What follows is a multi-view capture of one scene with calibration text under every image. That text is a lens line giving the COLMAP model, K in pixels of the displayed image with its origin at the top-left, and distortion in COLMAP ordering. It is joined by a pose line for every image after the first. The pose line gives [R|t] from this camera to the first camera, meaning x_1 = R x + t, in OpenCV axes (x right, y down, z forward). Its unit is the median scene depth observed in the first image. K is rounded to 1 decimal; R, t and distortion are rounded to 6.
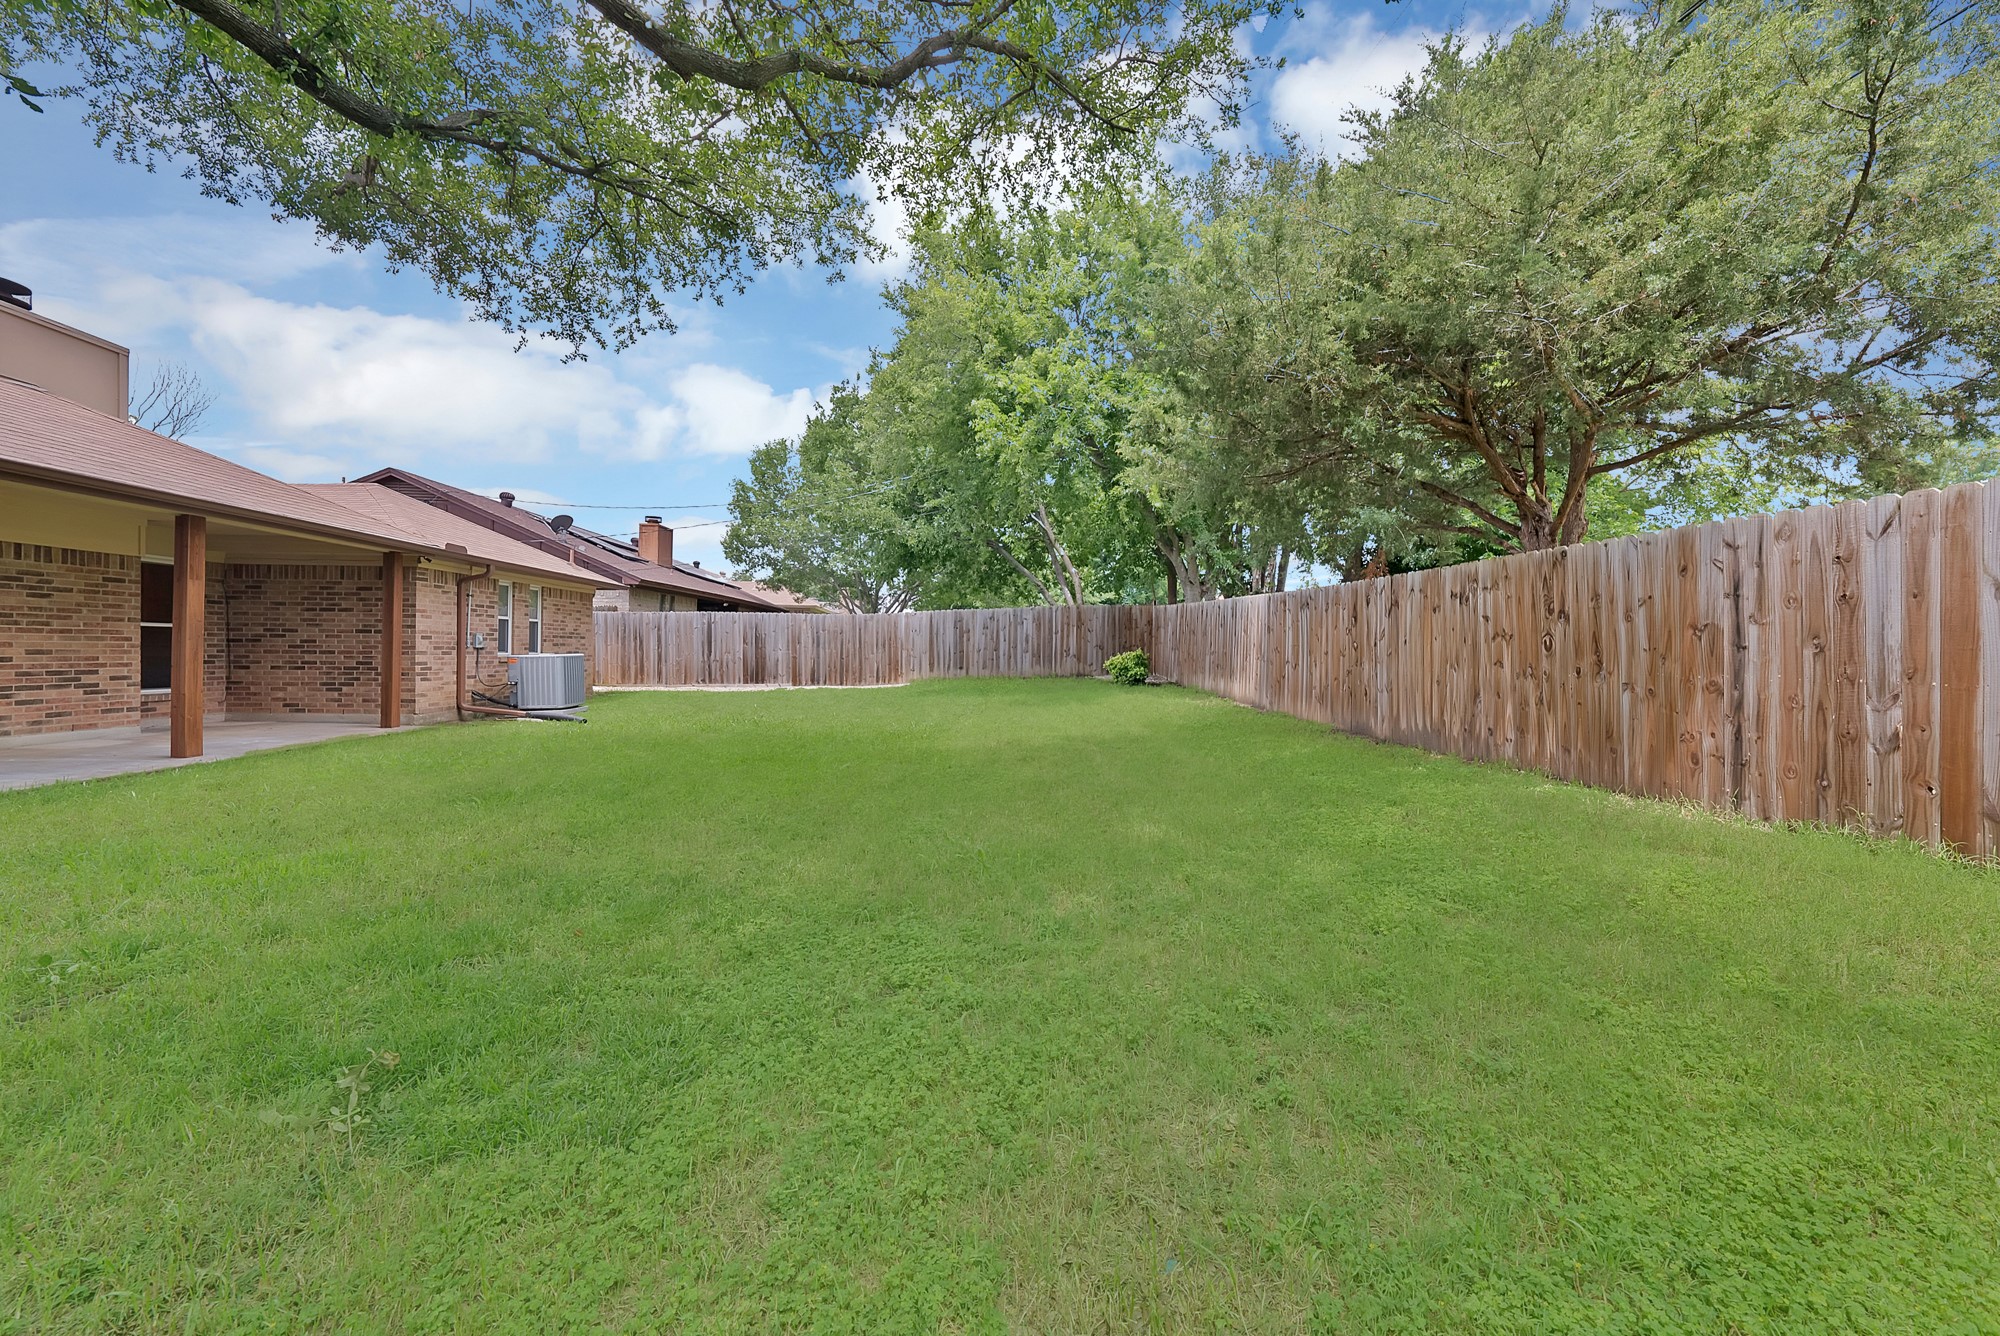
lens RADIAL K [[729.7, 0, 991.5], [0, 729.7, 659.2], [0, 0, 1]] dist [-0.031116, 0.007884]
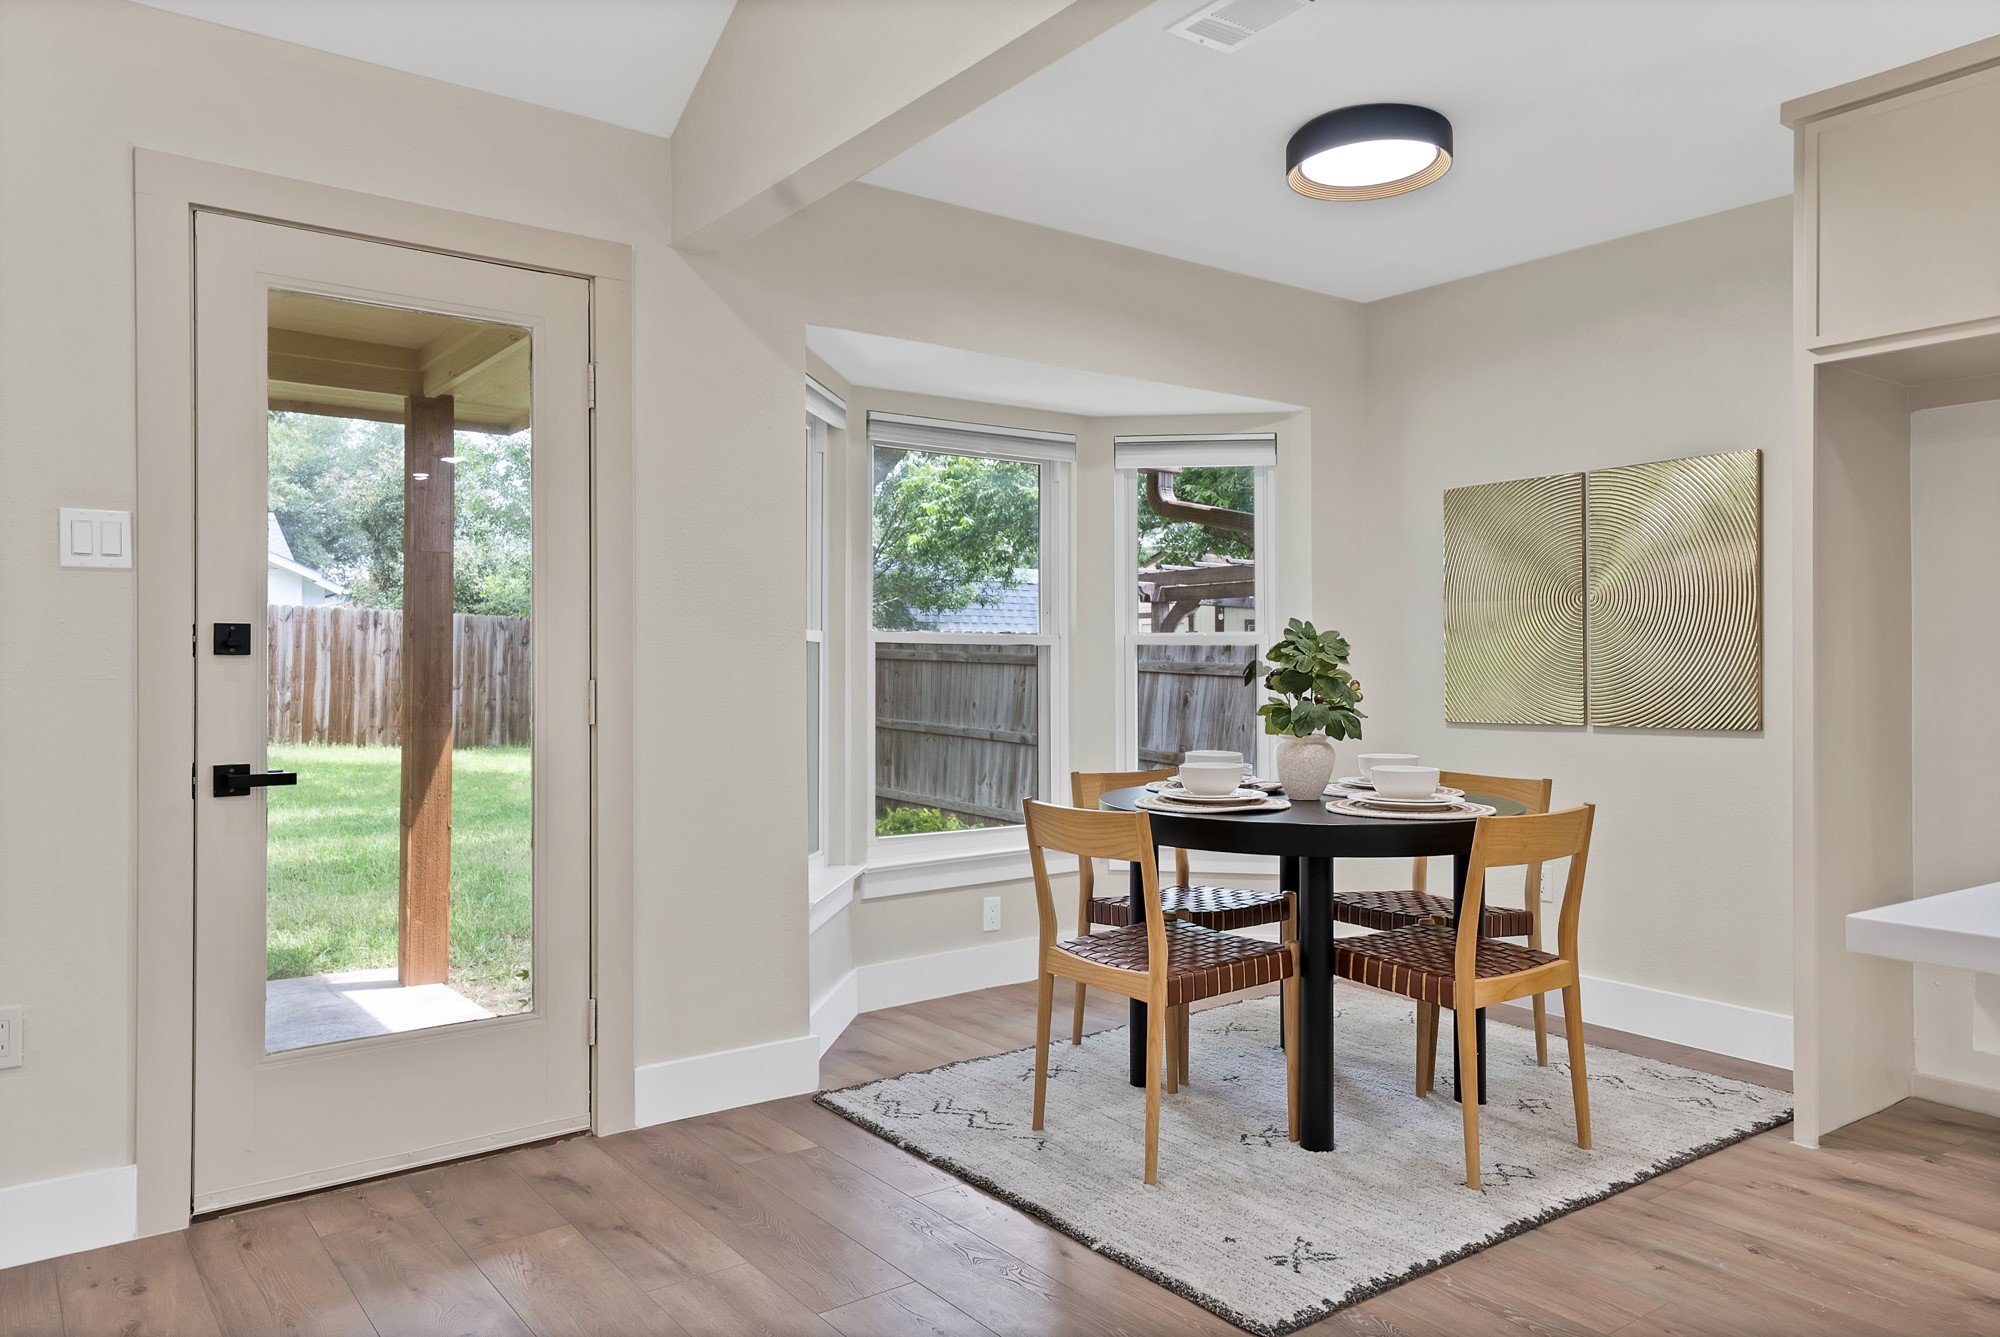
lens RADIAL K [[1357.6, 0, 1000.0], [0, 1357.6, 668.5], [0, 0, 1]] dist [0.030353, 0.001390]
pose [[-0.545427, -0.018651, 0.837951, -1.470920], [-0.005522, 0.999811, 0.018659, -0.041303], [-0.838140, 0.005550, -0.545427, 0.554897]]
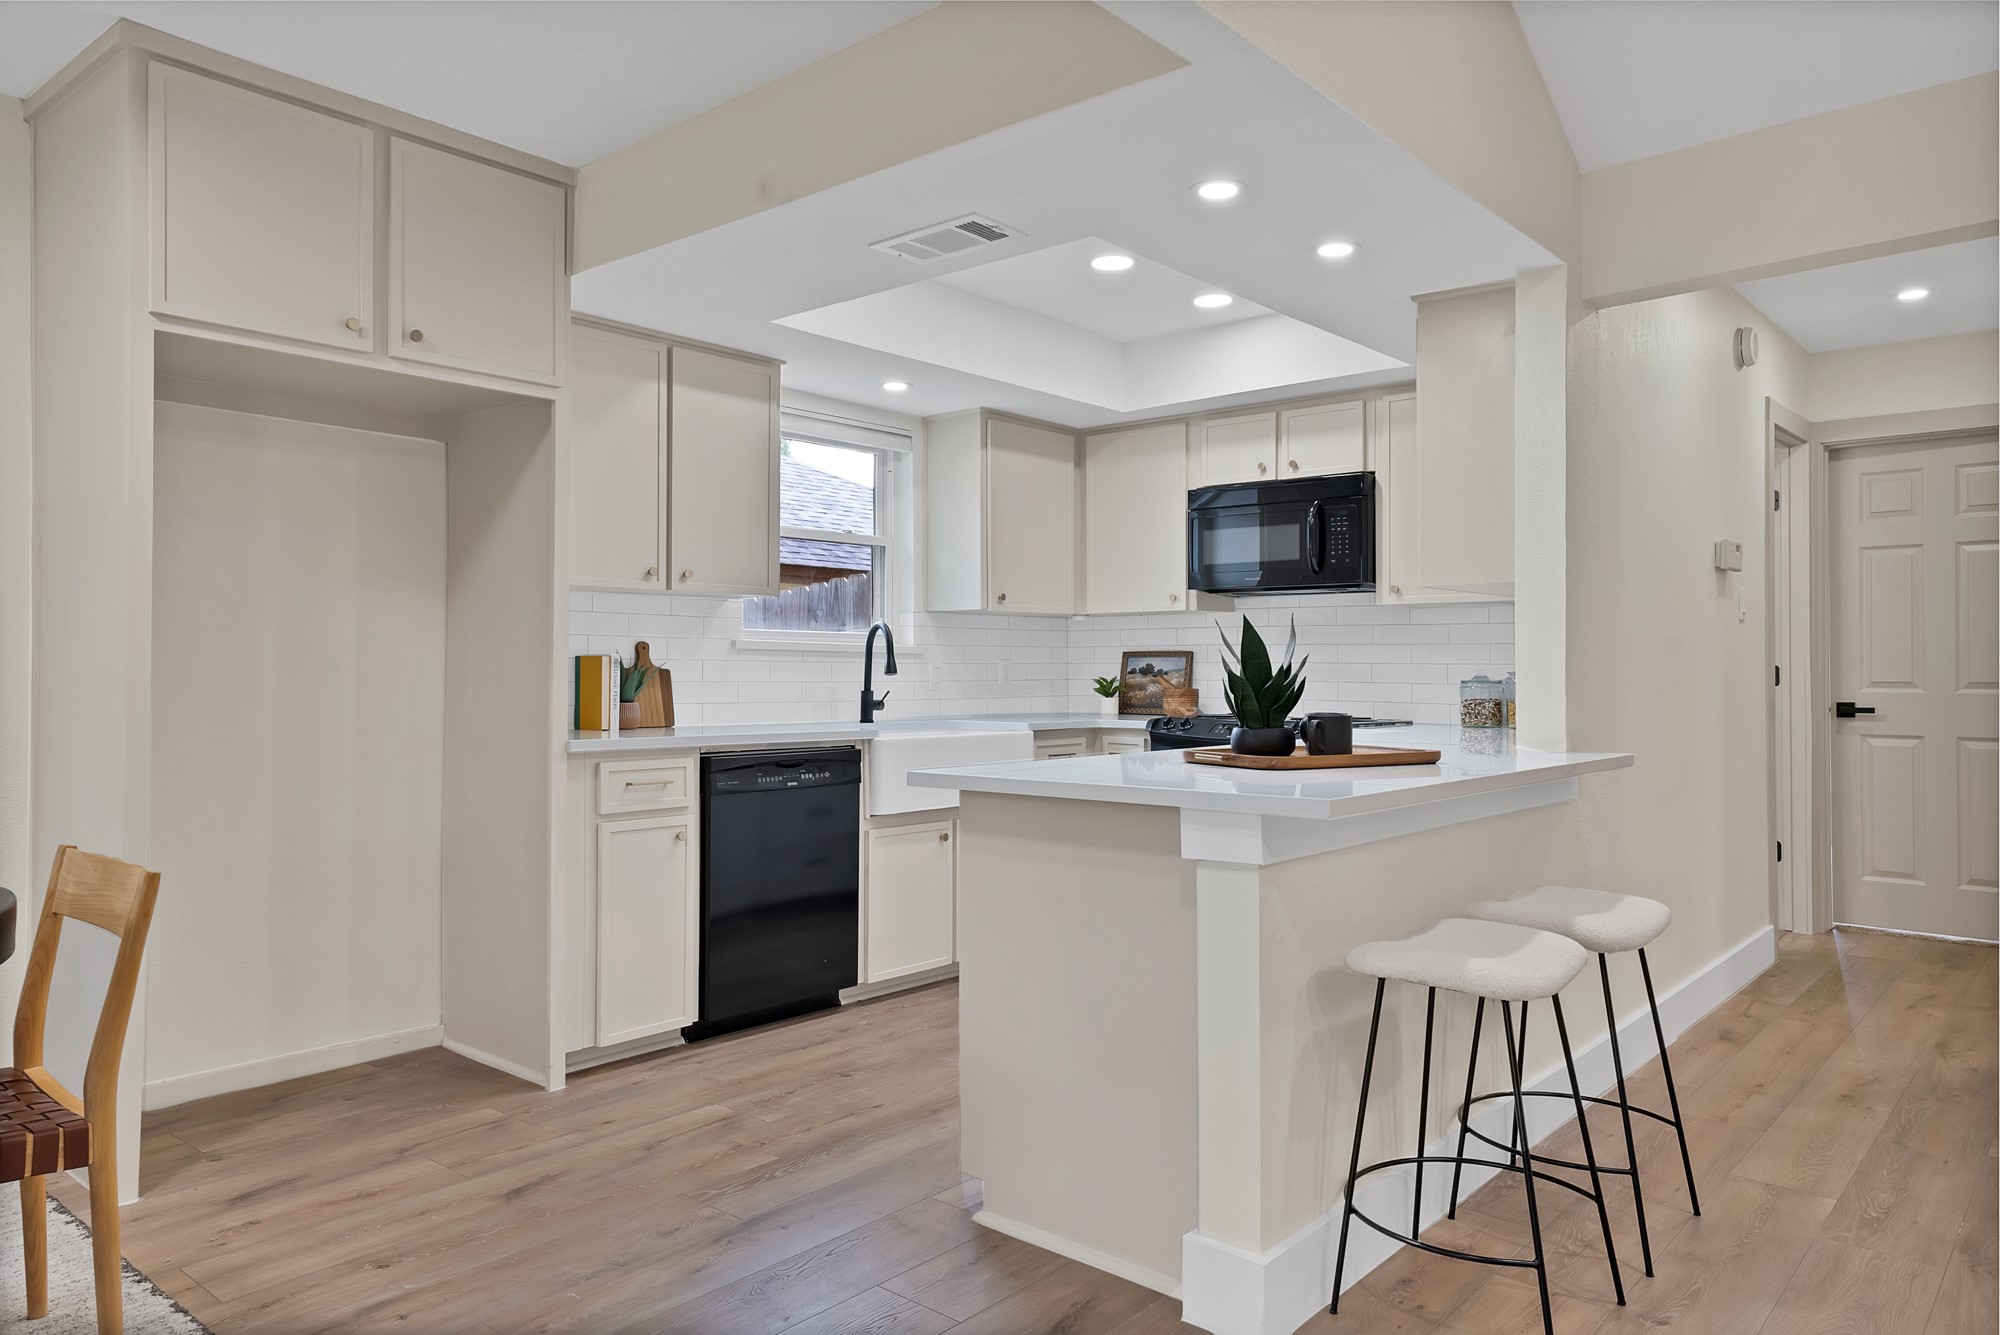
lens RADIAL K [[1336.4, 0, 1000.0], [0, 1336.4, 667.5], [0, 0, 1]] dist [0.007170, 0.001890]
pose [[-0.693822, -0.023391, -0.719767, -1.217289], [-0.021776, 0.999697, -0.011497, -0.036595], [0.719817, 0.007697, -0.694121, 0.545452]]
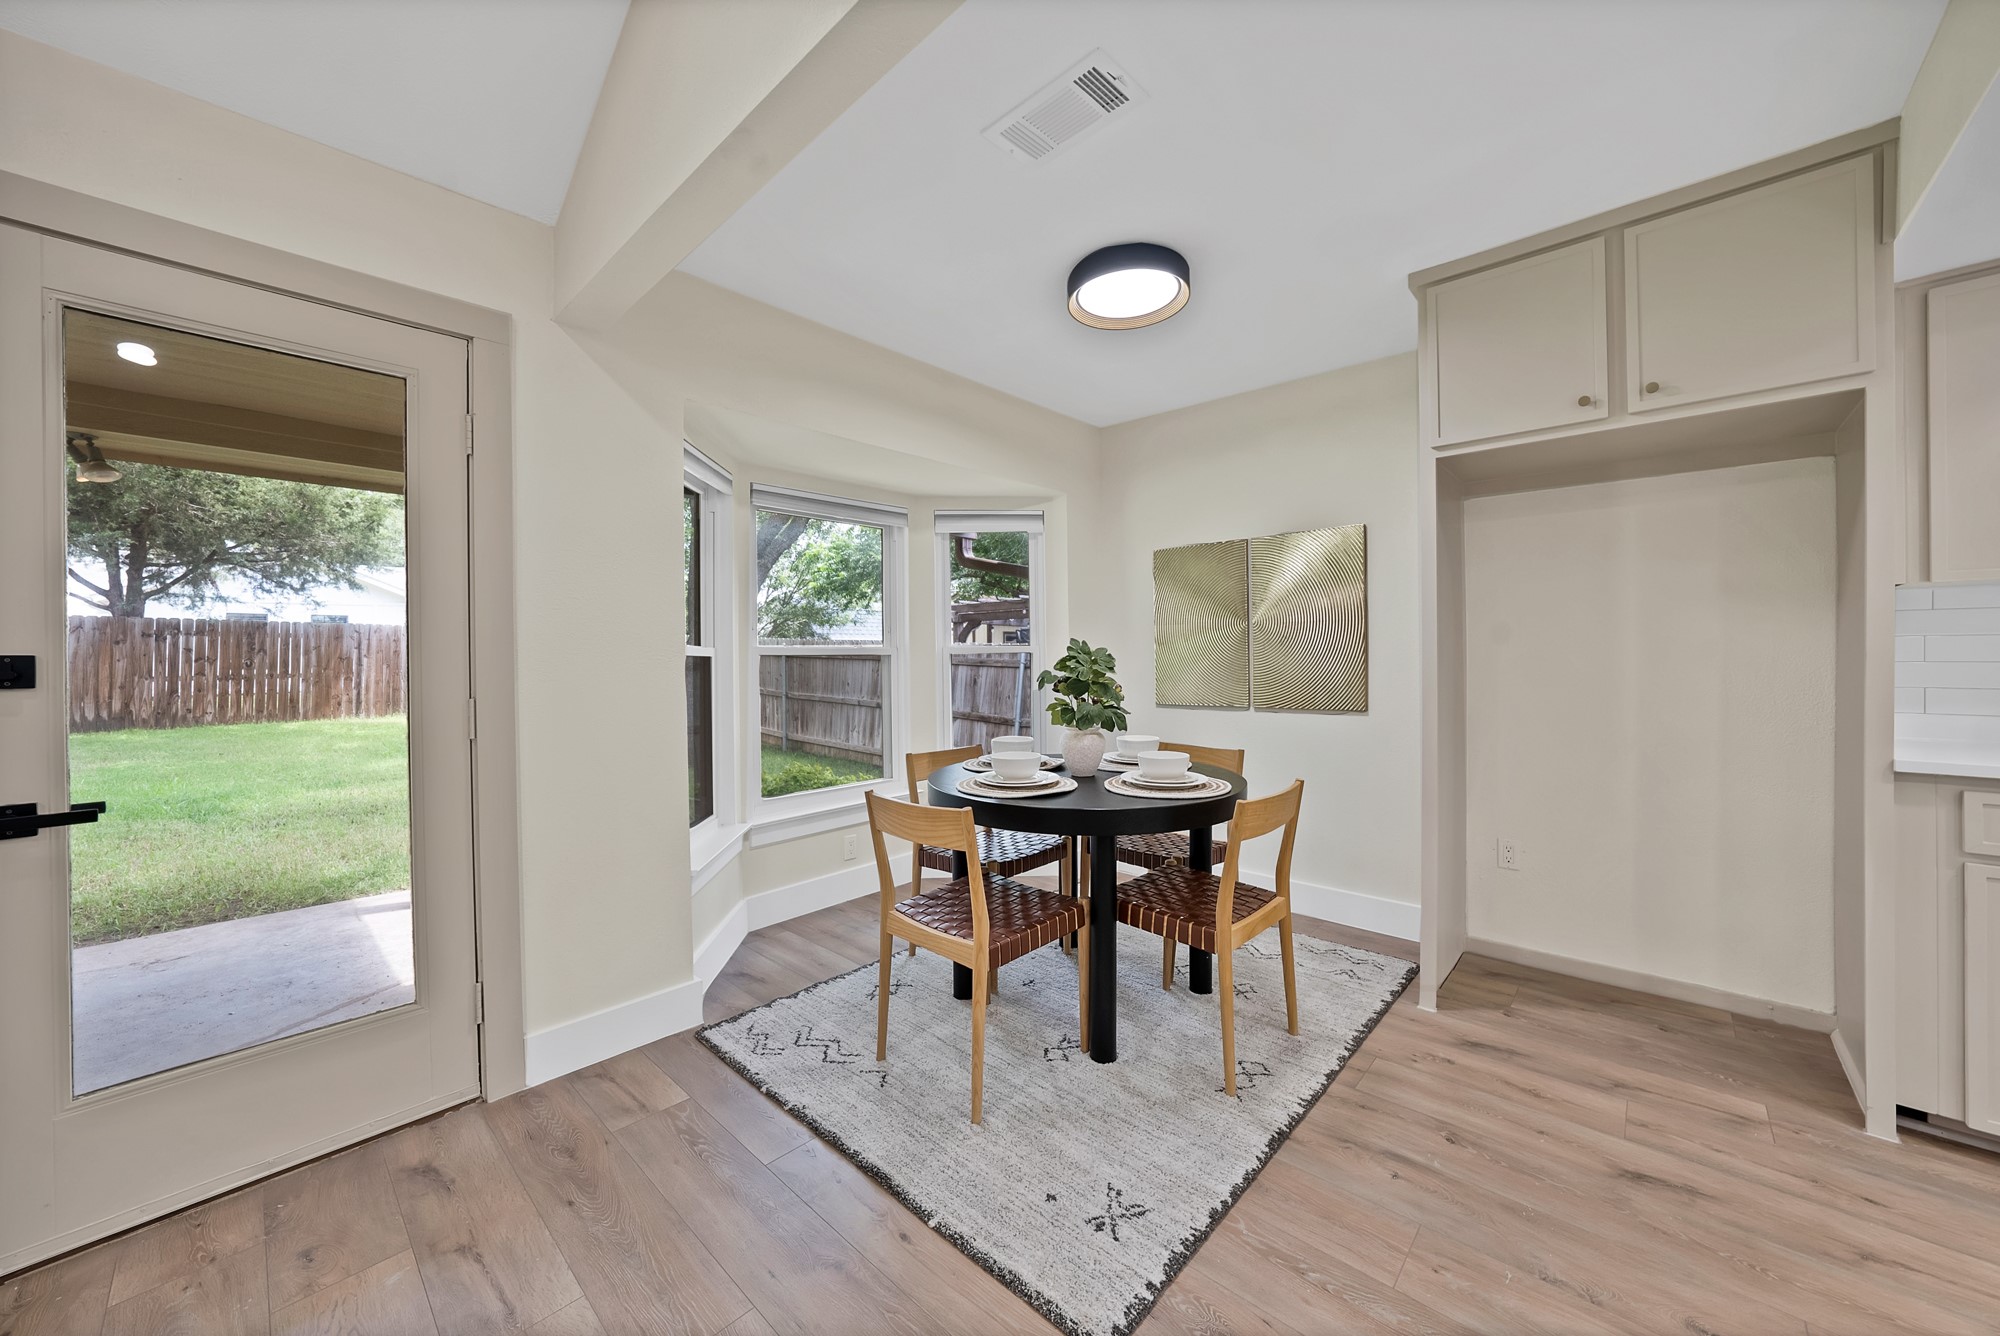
lens RADIAL K [[728.0, 0, 1000.3], [0, 728.0, 657.4], [0, 0, 1]] dist [-0.031868, 0.007870]
pose [[-0.686684, -0.013185, 0.726836, -1.375809], [0.000722, 0.999823, 0.018819, -0.046650], [-0.726955, 0.013447, -0.686553, 0.484533]]
